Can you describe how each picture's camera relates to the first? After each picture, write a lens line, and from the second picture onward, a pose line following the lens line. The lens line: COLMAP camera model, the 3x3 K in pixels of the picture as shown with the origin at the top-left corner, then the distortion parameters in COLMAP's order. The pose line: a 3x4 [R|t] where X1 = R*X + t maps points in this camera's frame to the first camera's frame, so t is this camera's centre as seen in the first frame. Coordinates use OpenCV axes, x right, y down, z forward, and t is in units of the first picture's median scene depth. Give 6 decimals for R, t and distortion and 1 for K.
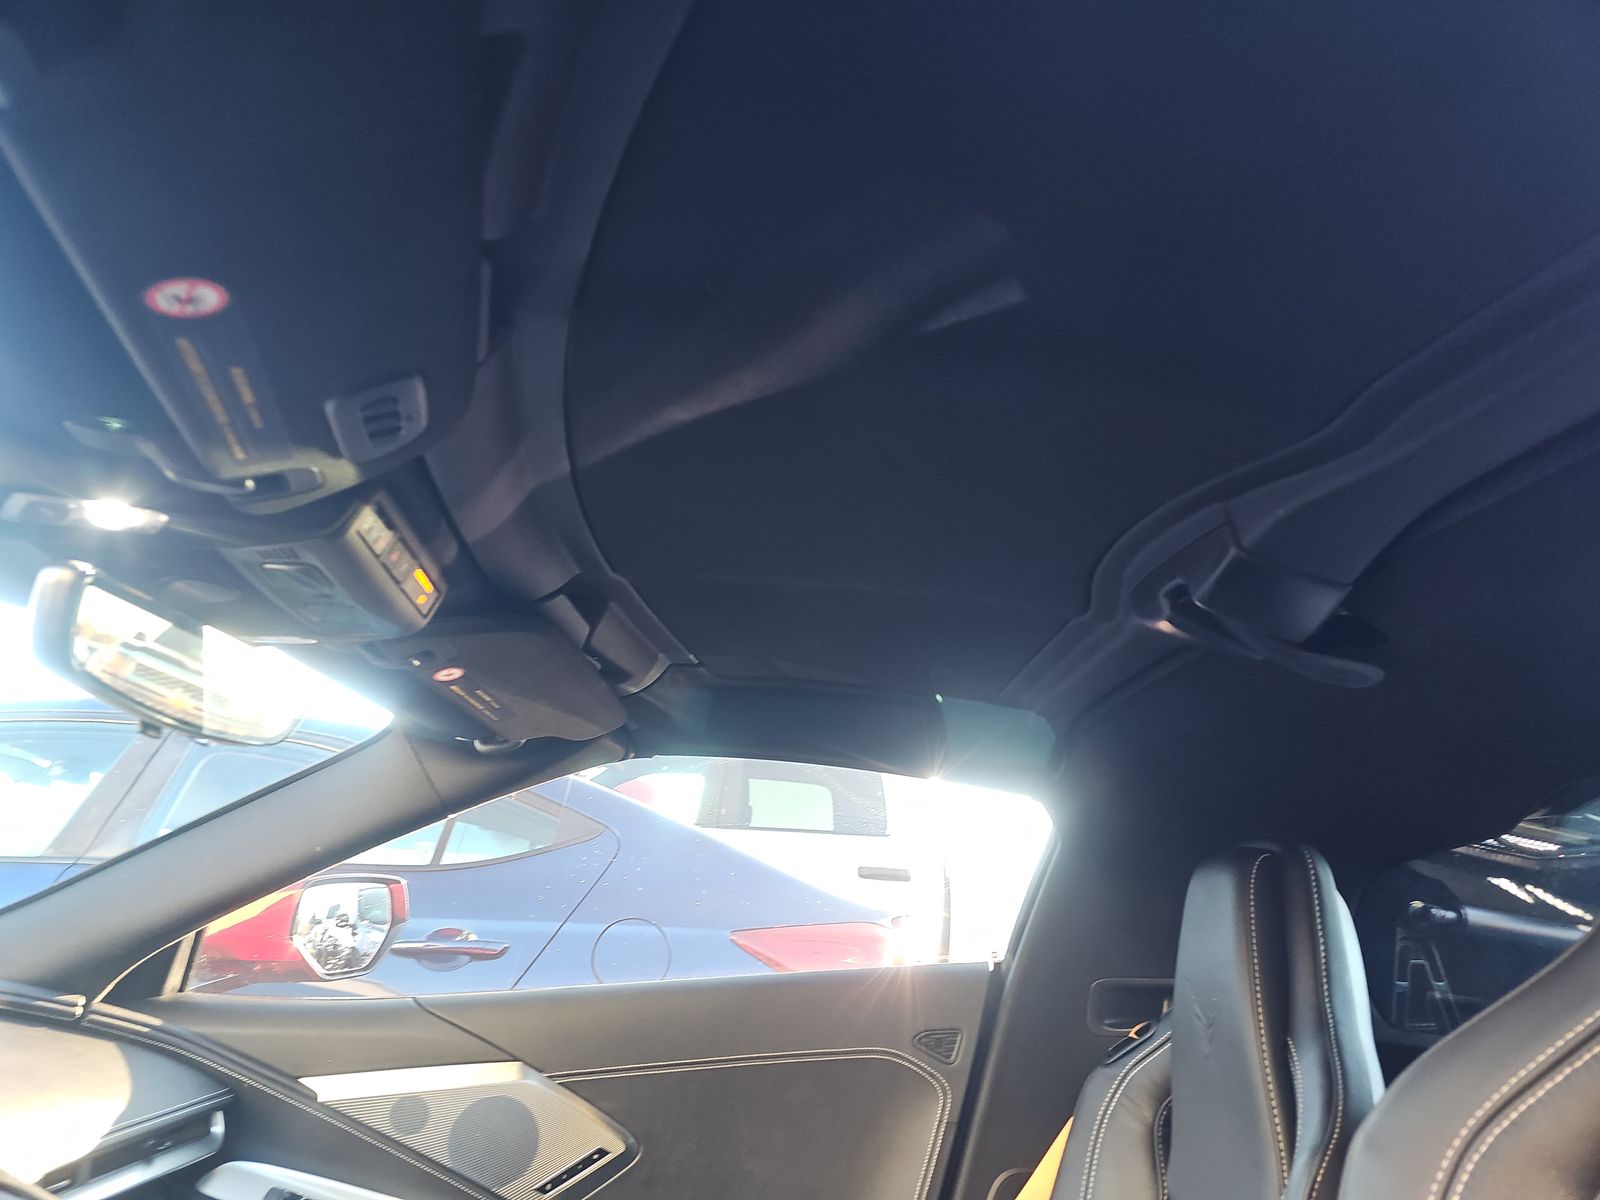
lens RADIAL K [[1014.4, 0, 802.4], [0, 1014.4, 592.5], [0, 0, 1]] dist [0.061082, -0.061182]
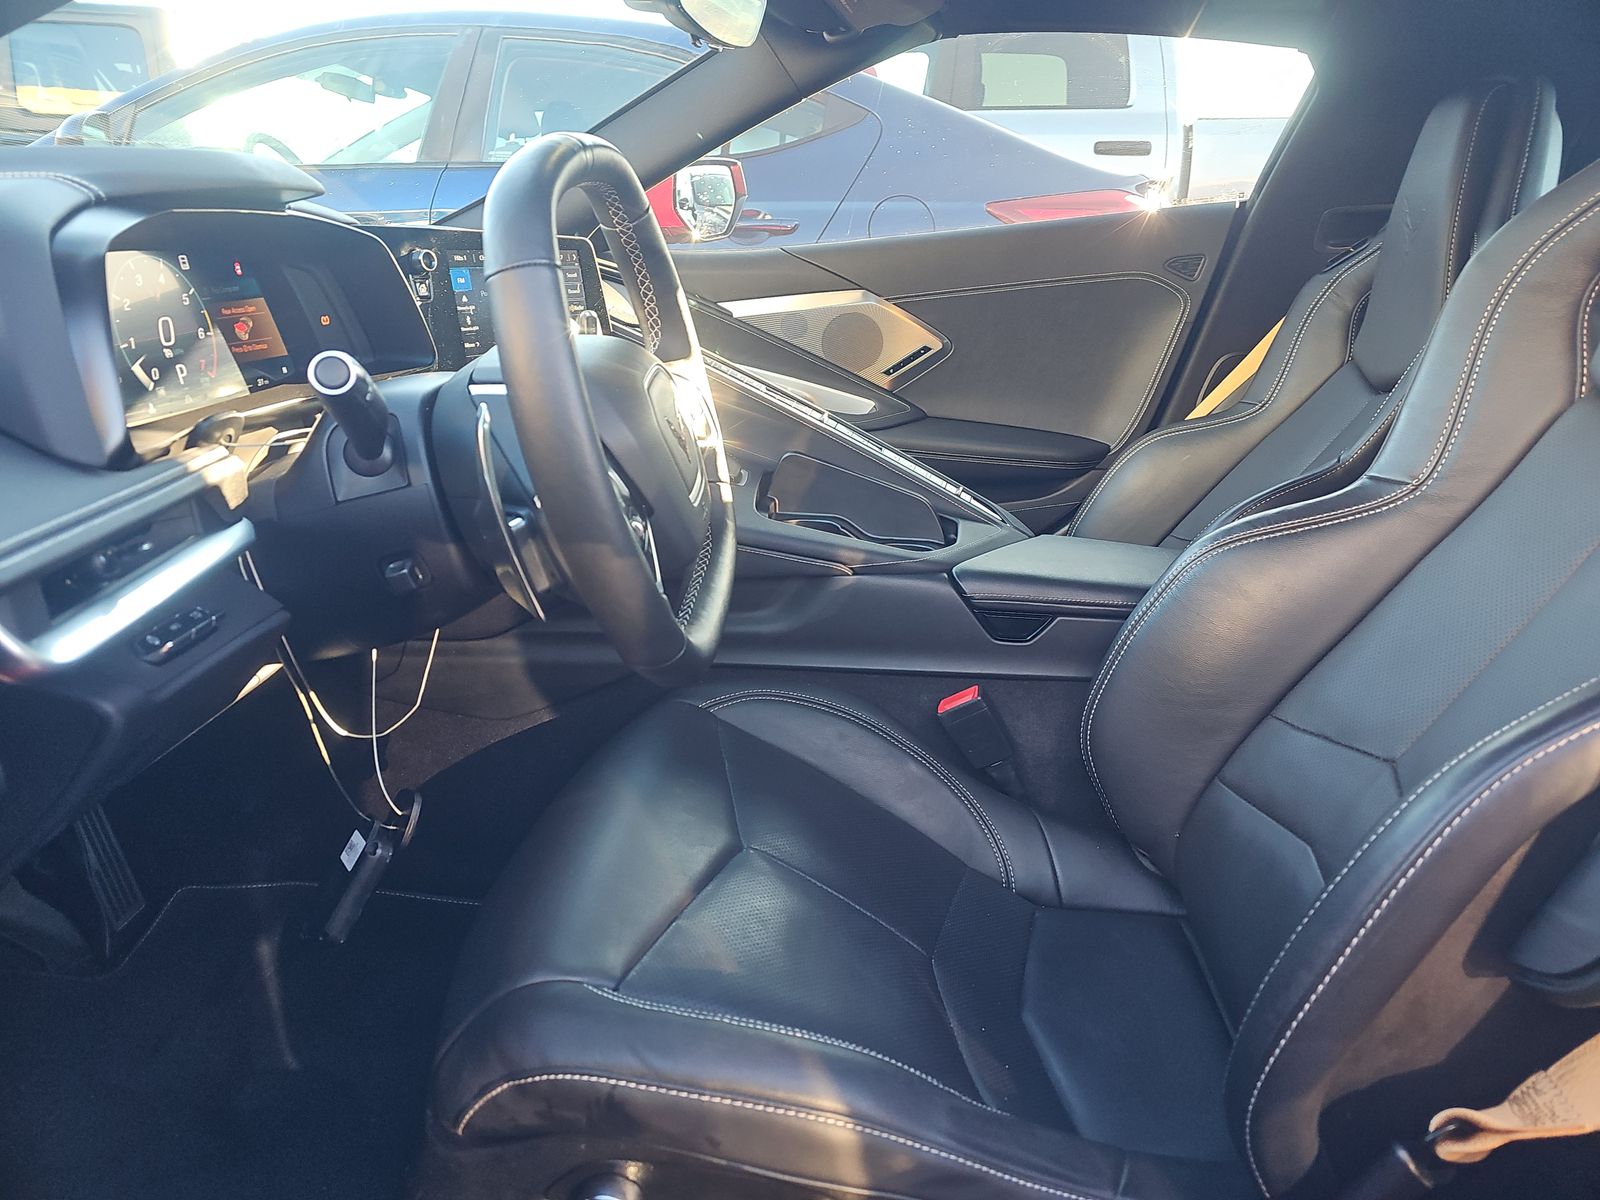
lens RADIAL K [[1061.9, 0, 804.7], [0, 1061.9, 576.8], [0, 0, 1]] dist [0.068533, -0.086025]
pose [[0.982937, 0.015907, -0.183252, -0.082369], [0.095361, 0.807847, 0.581626, -0.071122], [0.157291, -0.589177, 0.792546, -0.366028]]
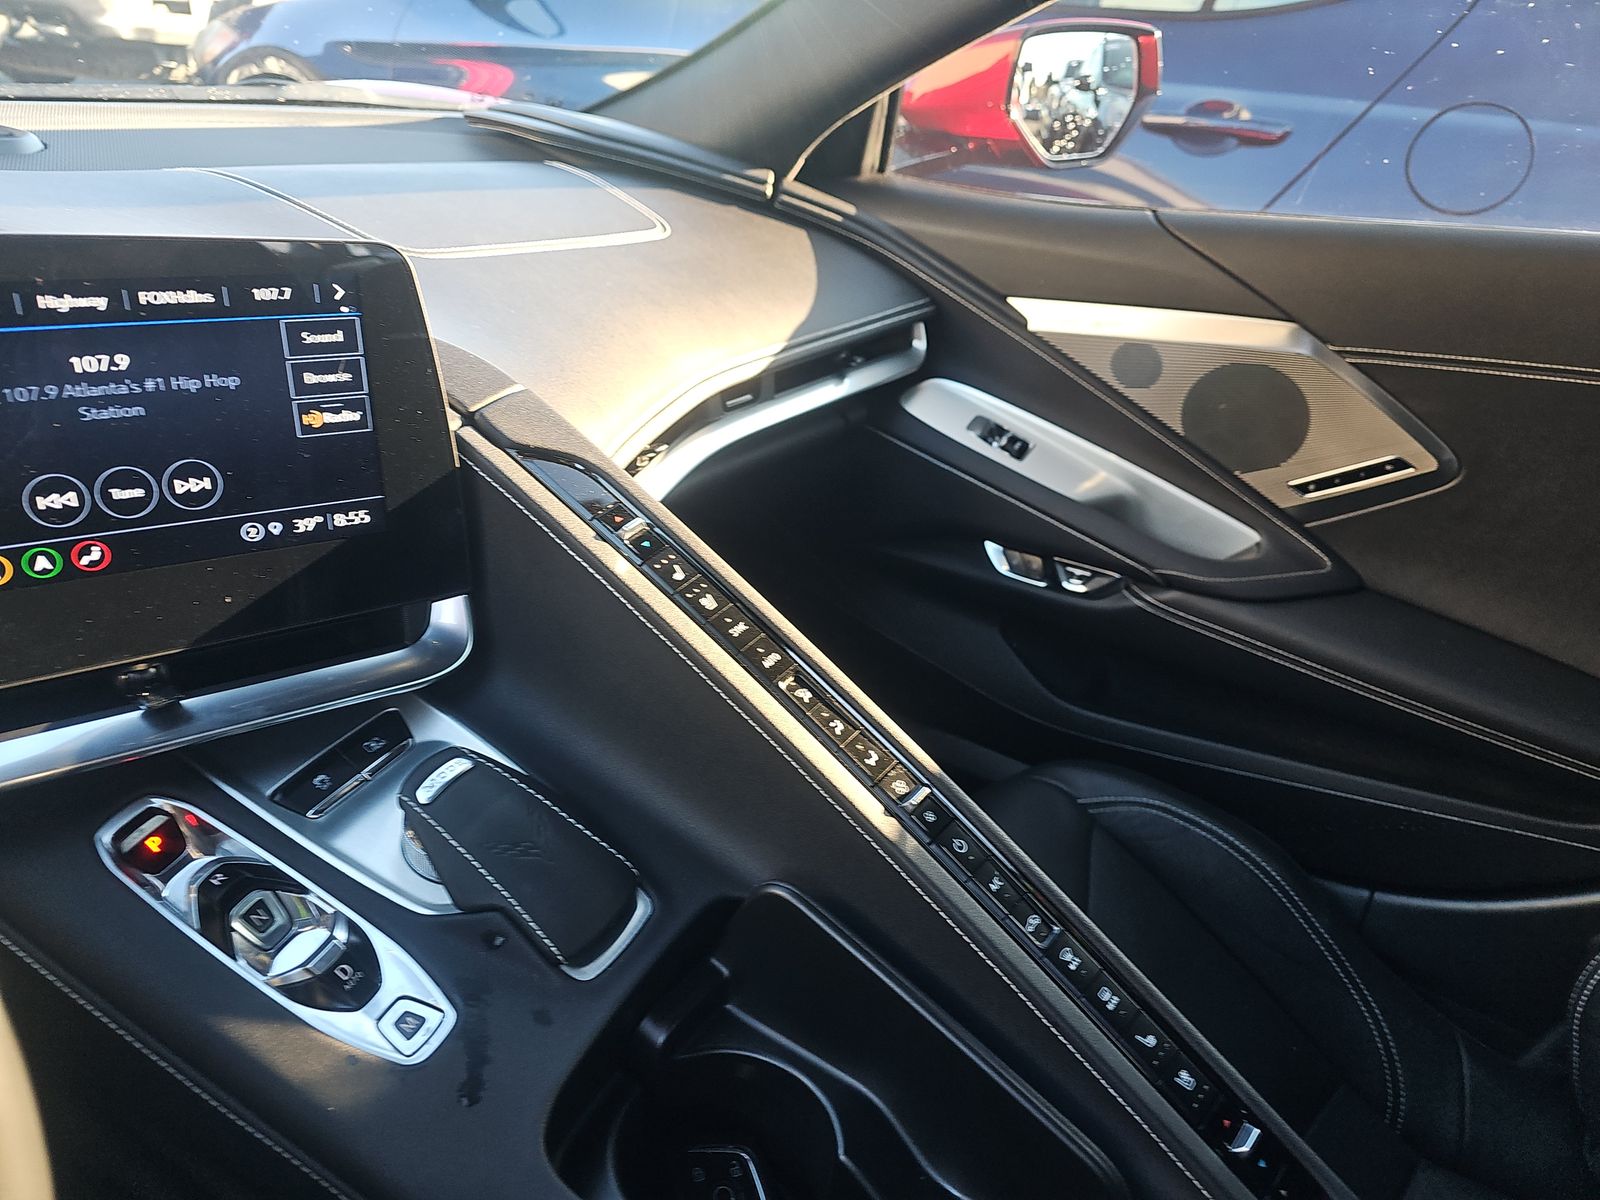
lens RADIAL K [[1061.9, 0, 804.7], [0, 1061.9, 576.8], [0, 0, 1]] dist [0.068533, -0.086025]
pose [[0.792598, 0.299847, -0.530924, -0.100782], [0.140092, 0.757887, 0.637166, 0.079213], [0.593433, -0.579395, 0.558694, 0.298714]]
